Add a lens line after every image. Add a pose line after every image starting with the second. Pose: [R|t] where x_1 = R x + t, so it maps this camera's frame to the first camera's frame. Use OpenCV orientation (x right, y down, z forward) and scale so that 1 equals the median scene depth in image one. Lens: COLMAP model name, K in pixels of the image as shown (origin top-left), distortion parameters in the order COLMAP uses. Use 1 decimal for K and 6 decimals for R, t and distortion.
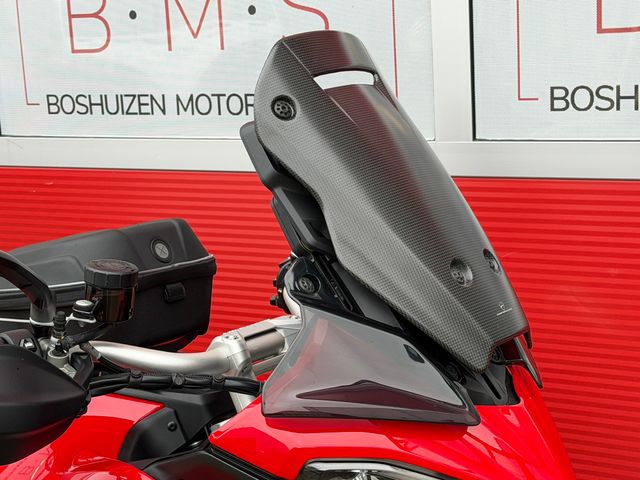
lens RADIAL K [[1322.0, 0, 326.0], [0, 1322.0, 243.5], [0, 0, 1]] dist [0.152991, 0.000000]
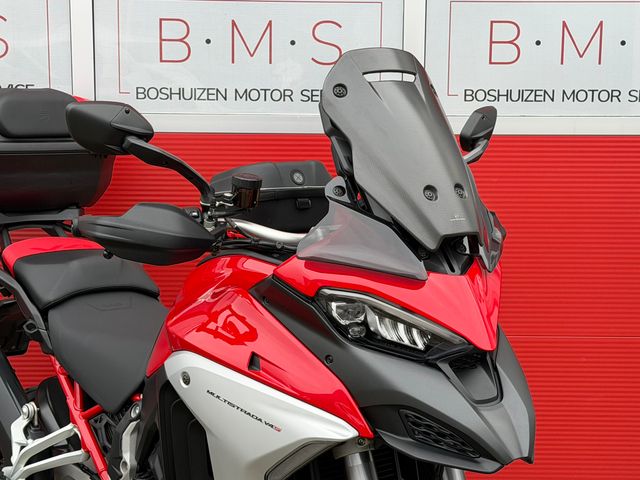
lens RADIAL K [[1322.0, 0, 322.0], [0, 1322.0, 241.2], [0, 0, 1]] dist [0.152991, 0.000000]
pose [[0.943550, 0.088292, -0.319246, 0.480871], [-0.092463, 0.995714, 0.002098, 0.085546], [0.318063, 0.027539, 0.947670, -0.608759]]
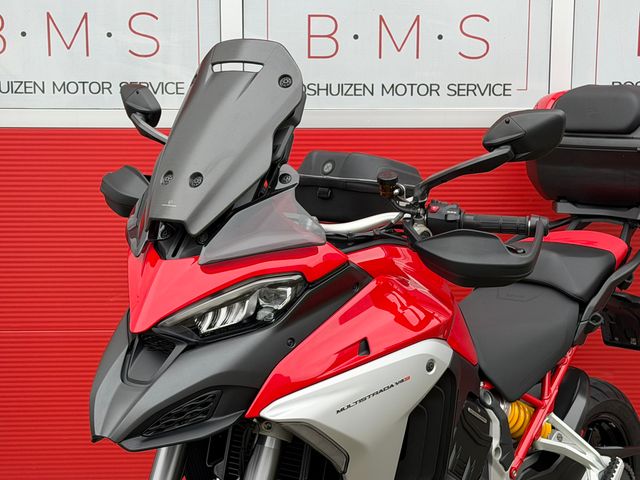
lens RADIAL K [[1322.0, 0, 324.0], [0, 1322.0, 244.3], [0, 0, 1]] dist [0.152991, 0.000000]
pose [[0.941656, 0.082813, -0.326231, 0.216797], [-0.084442, 0.996386, 0.009189, 0.110780], [0.325813, 0.018895, 0.945246, -0.710885]]
